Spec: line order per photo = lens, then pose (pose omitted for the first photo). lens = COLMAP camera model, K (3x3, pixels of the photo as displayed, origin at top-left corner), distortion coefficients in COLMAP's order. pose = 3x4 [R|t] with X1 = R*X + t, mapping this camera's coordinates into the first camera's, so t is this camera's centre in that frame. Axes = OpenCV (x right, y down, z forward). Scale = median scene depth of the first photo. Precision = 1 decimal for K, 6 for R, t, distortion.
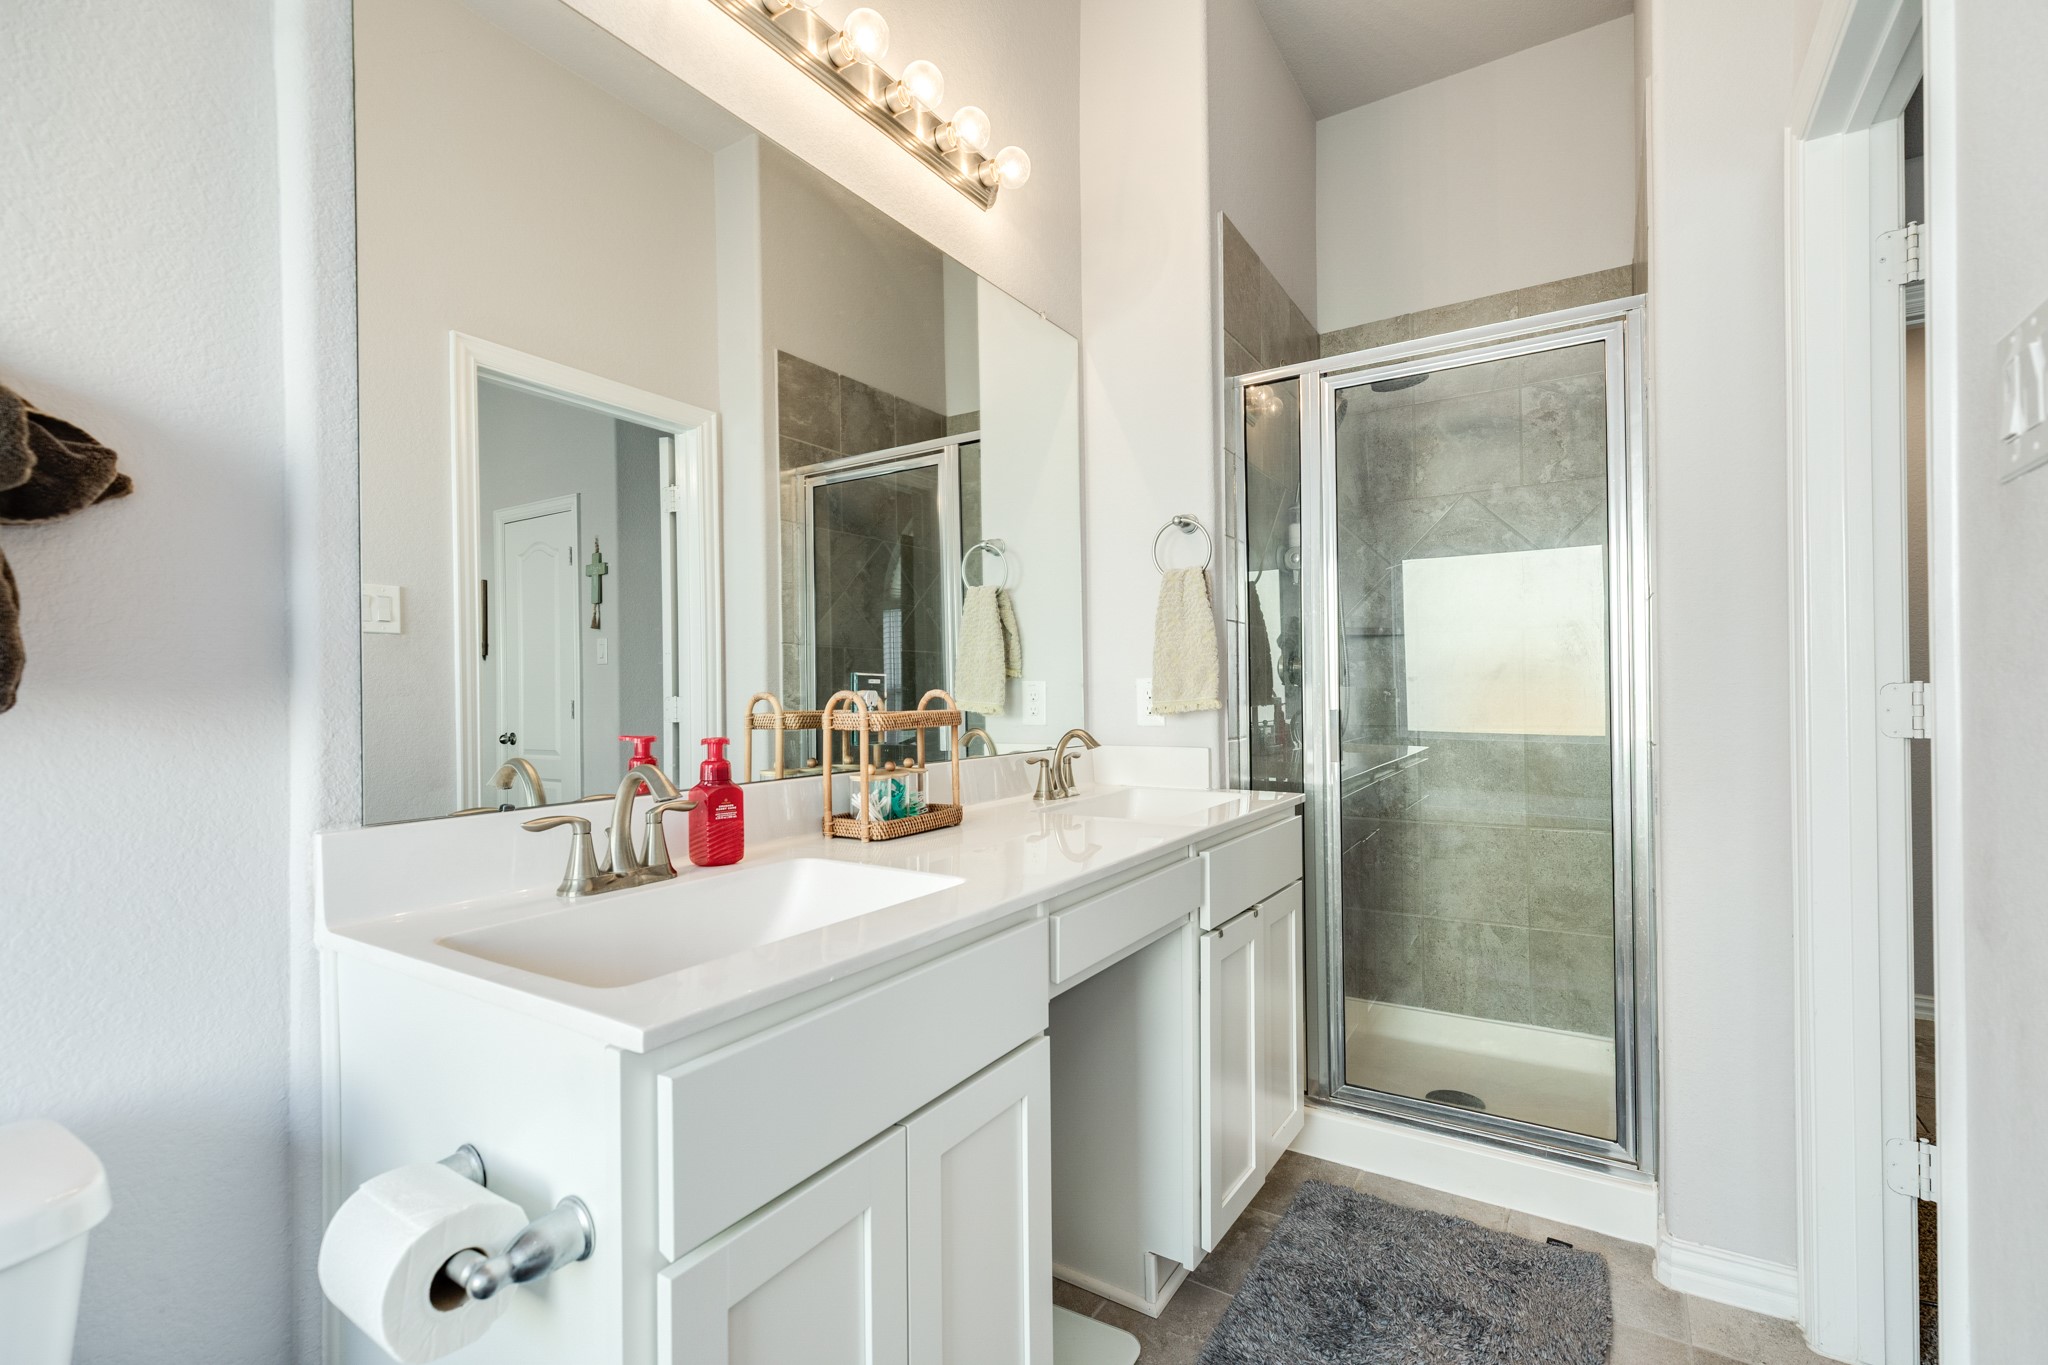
lens RADIAL K [[907.5, 0, 1024.7], [0, 907.5, 686.4], [0, 0, 1]] dist [0.002177, 0.000185]
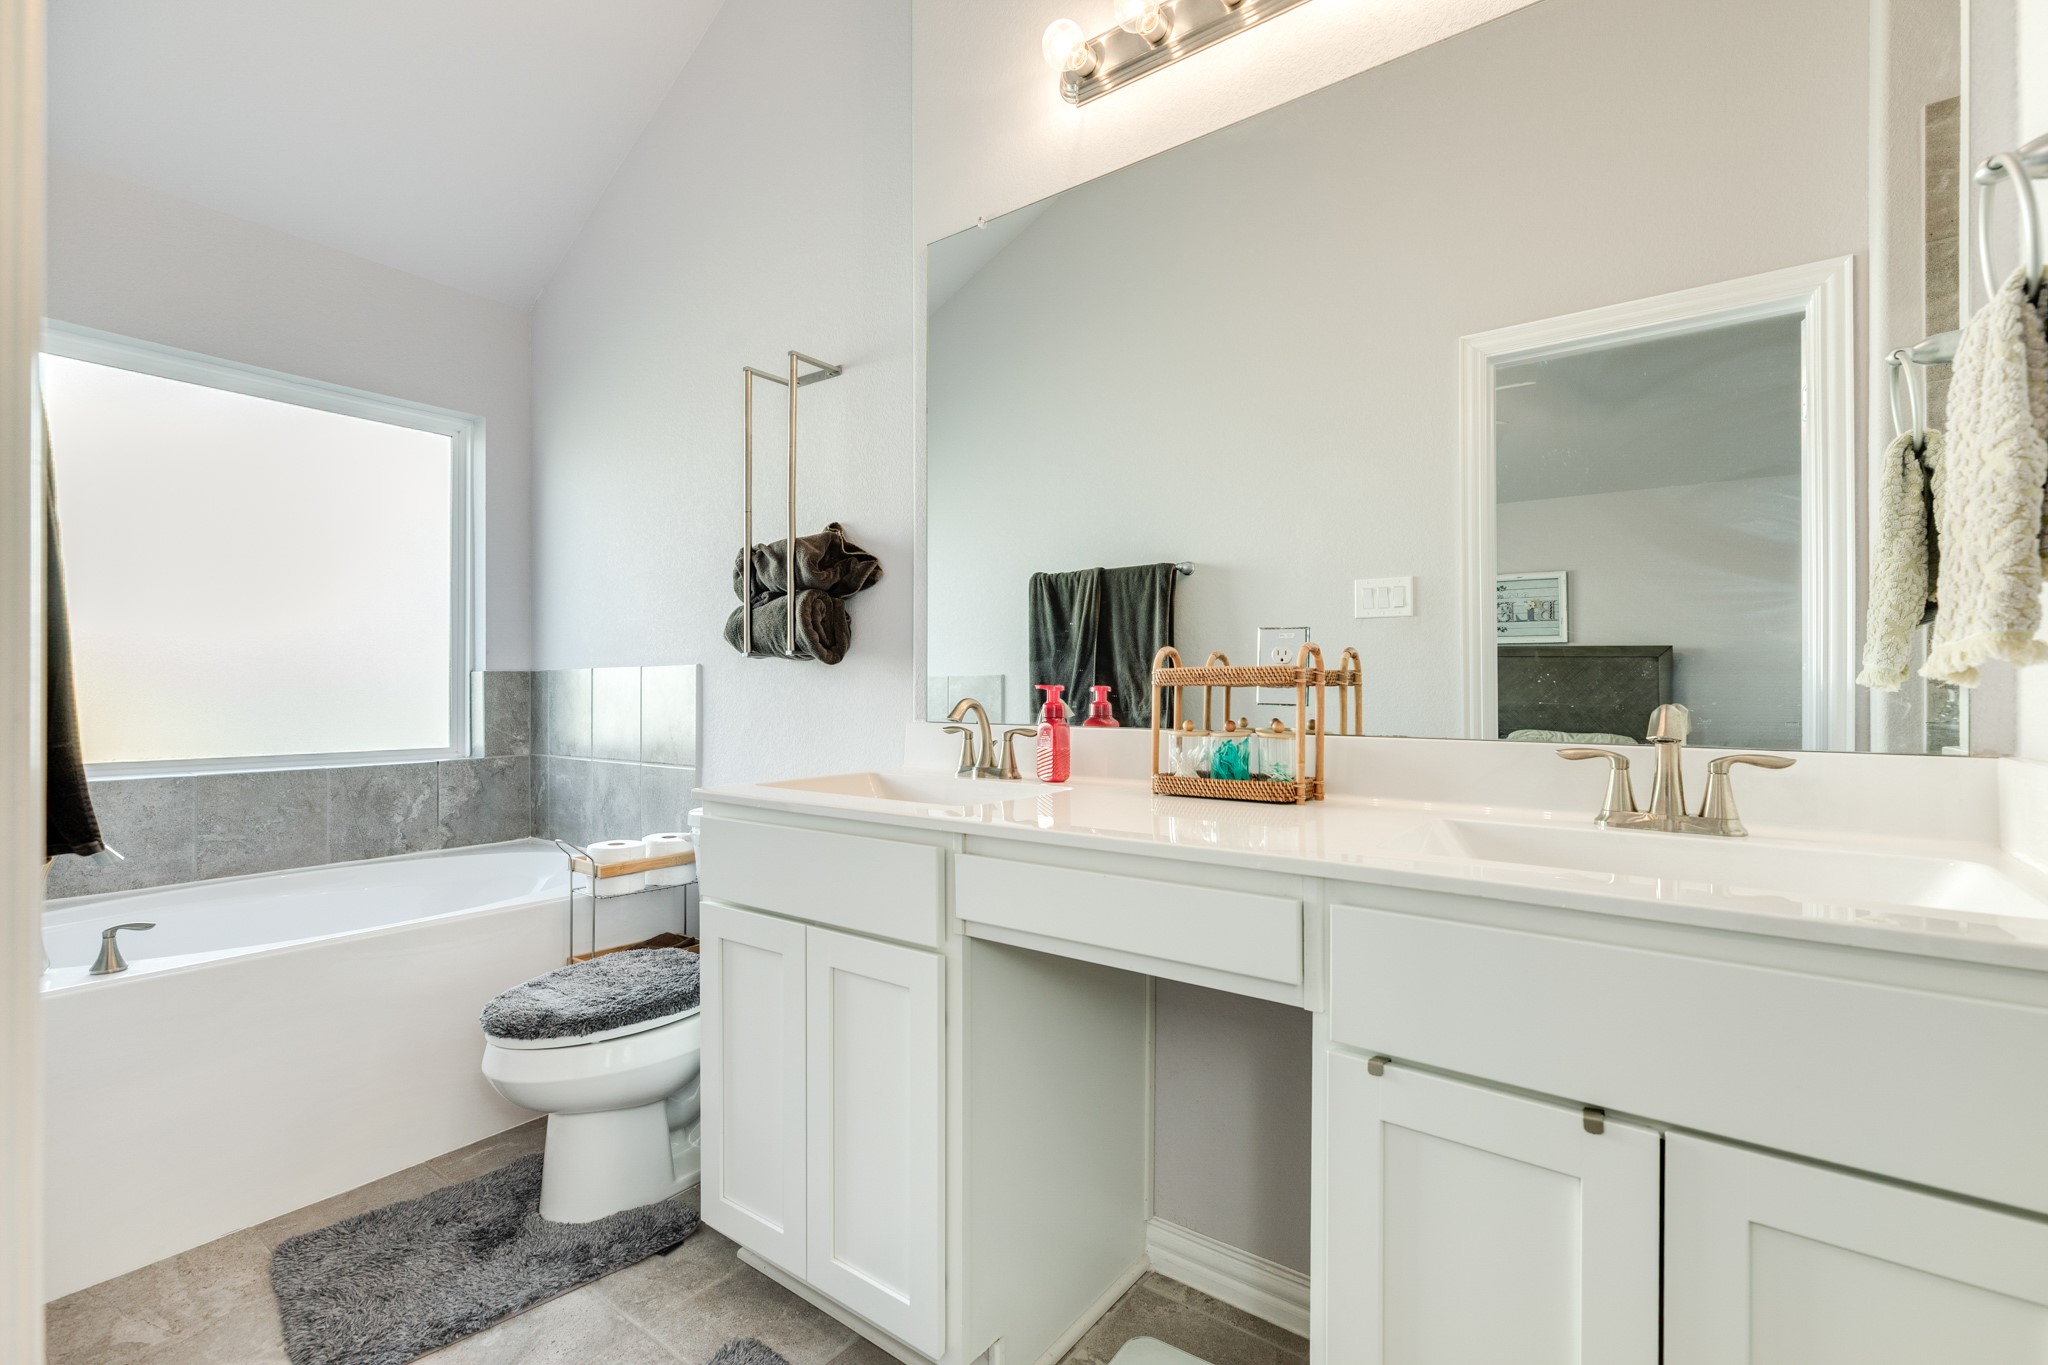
lens RADIAL K [[907.5, 0, 1024.7], [0, 907.5, 686.4], [0, 0, 1]] dist [0.002177, 0.000185]
pose [[-0.076389, 0.003353, -0.997072, 0.780804], [0.004734, 0.999984, 0.003001, 0.041539], [0.997067, -0.004491, -0.076404, 0.842538]]
